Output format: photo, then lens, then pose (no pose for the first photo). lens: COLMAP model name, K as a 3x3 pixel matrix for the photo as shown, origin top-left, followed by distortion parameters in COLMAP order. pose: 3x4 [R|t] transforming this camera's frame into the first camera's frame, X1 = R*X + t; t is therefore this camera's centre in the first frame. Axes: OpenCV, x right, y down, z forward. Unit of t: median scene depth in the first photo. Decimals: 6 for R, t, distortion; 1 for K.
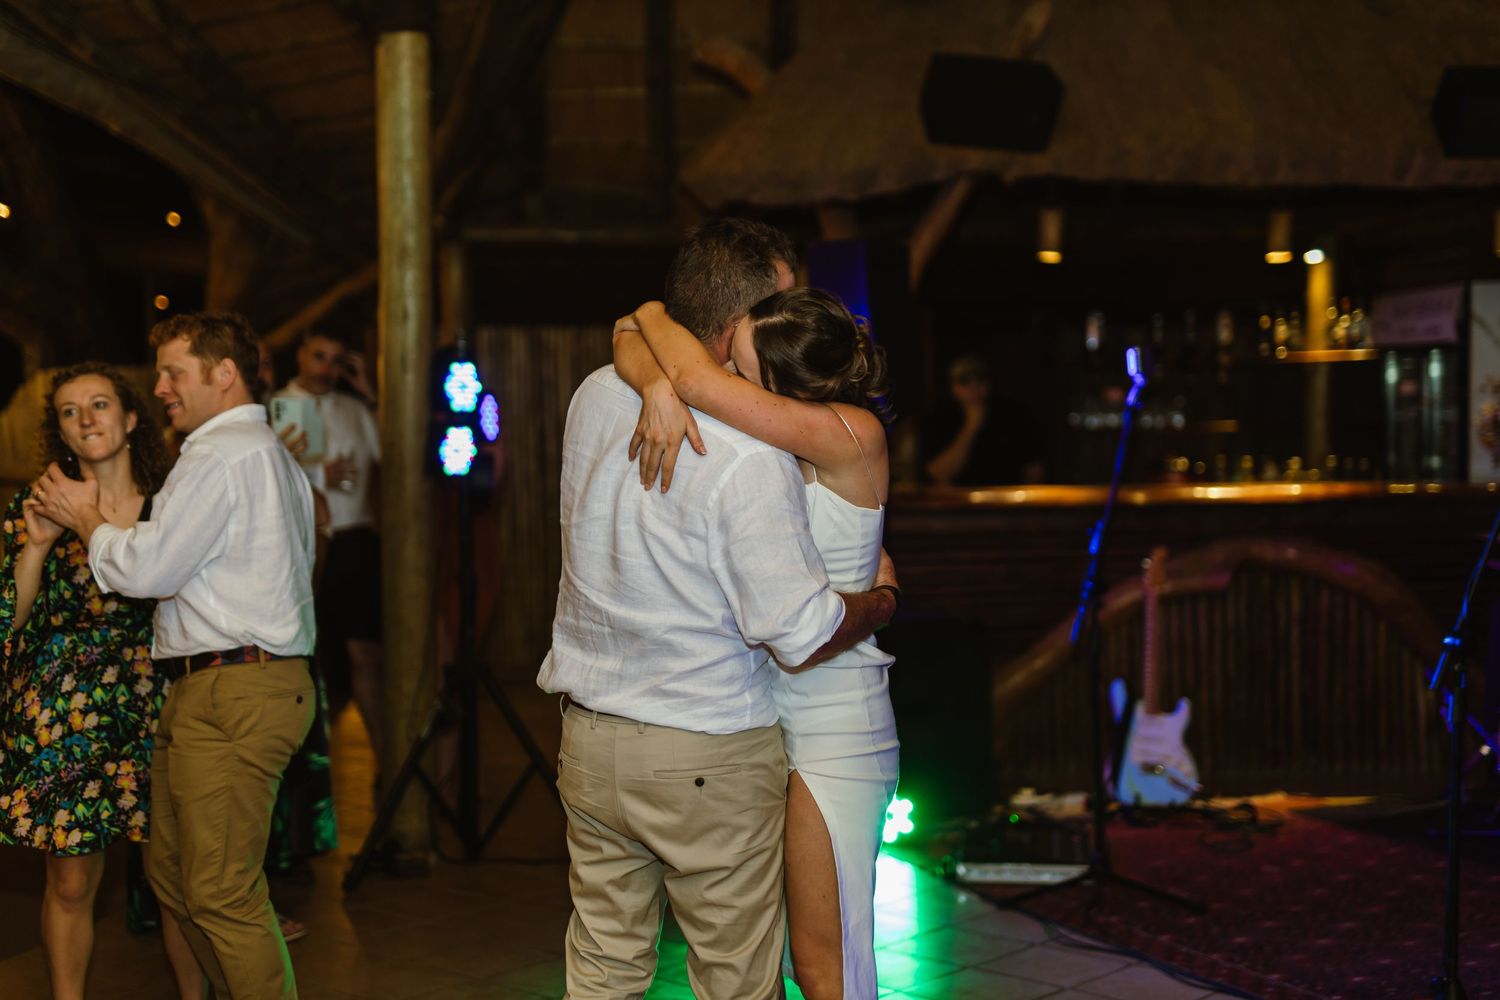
lens RADIAL K [[2114.6, 0, 744.1], [0, 2114.6, 502.3], [0, 0, 1]] dist [0.186511, 0.000000]
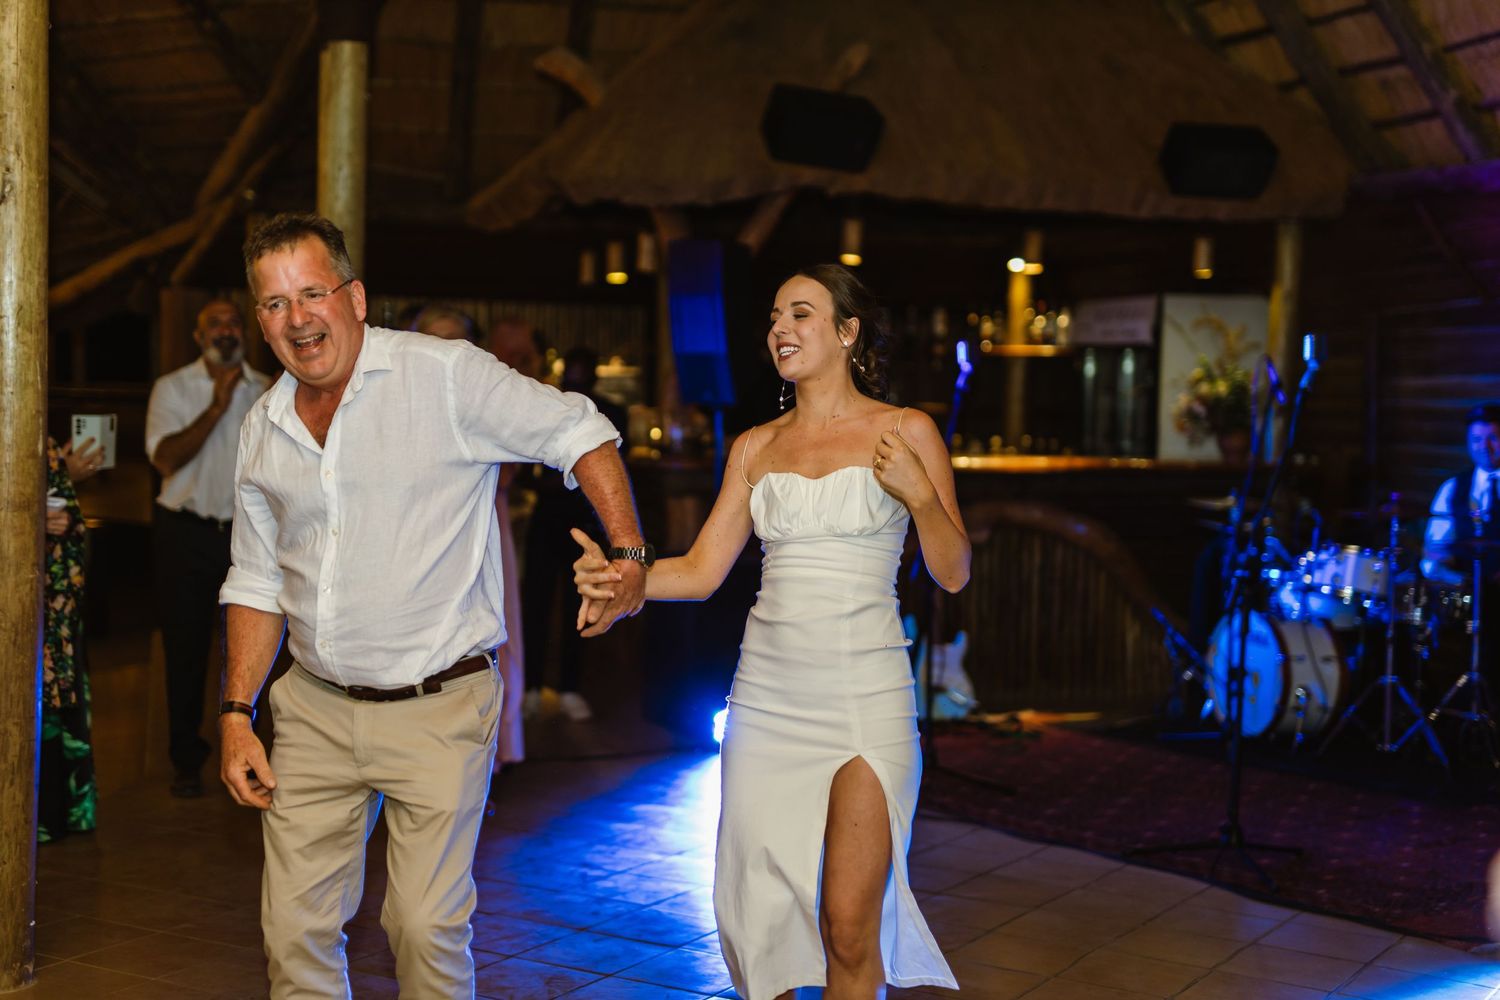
lens RADIAL K [[2114.6, 0, 755.3], [0, 2114.6, 490.9], [0, 0, 1]] dist [0.186511, 0.000000]
pose [[0.979382, 0.021861, 0.200833, -0.138253], [-0.023265, 0.999719, 0.004632, 0.008492], [-0.200675, -0.009208, 0.979615, -0.137282]]
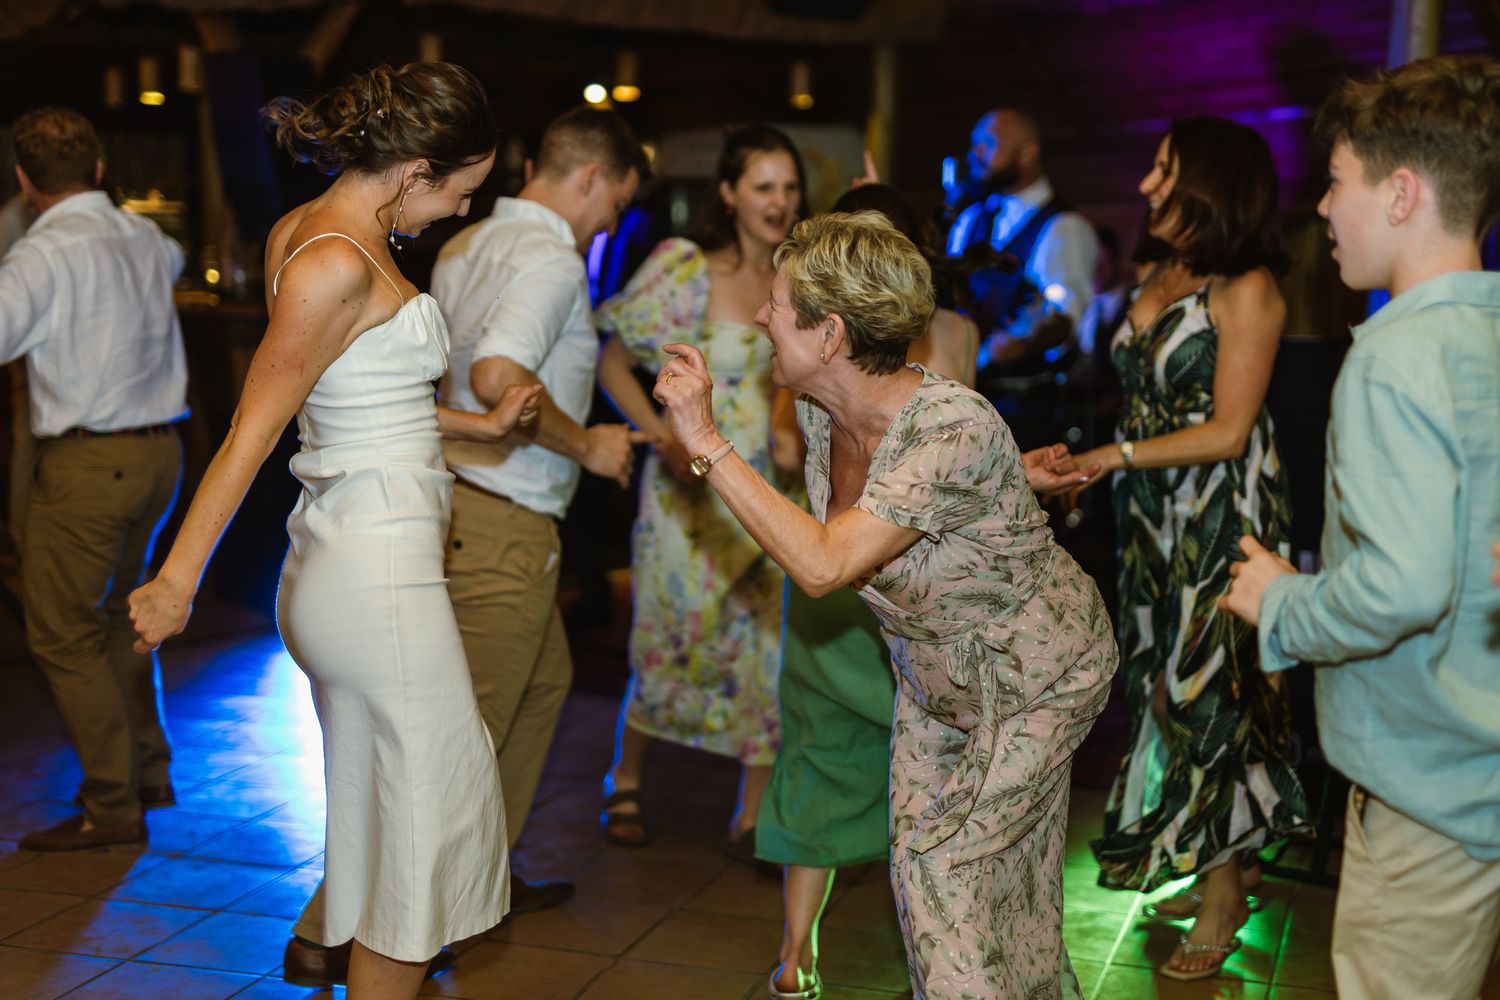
lens RADIAL K [[2114.6, 0, 750.0], [0, 2114.6, 507.6], [0, 0, 1]] dist [0.186511, 0.000000]
pose [[0.915213, -0.029021, 0.401924, -0.142431], [-0.003980, 0.996704, 0.081030, 0.010360], [-0.402951, -0.075759, 0.912081, -0.053223]]
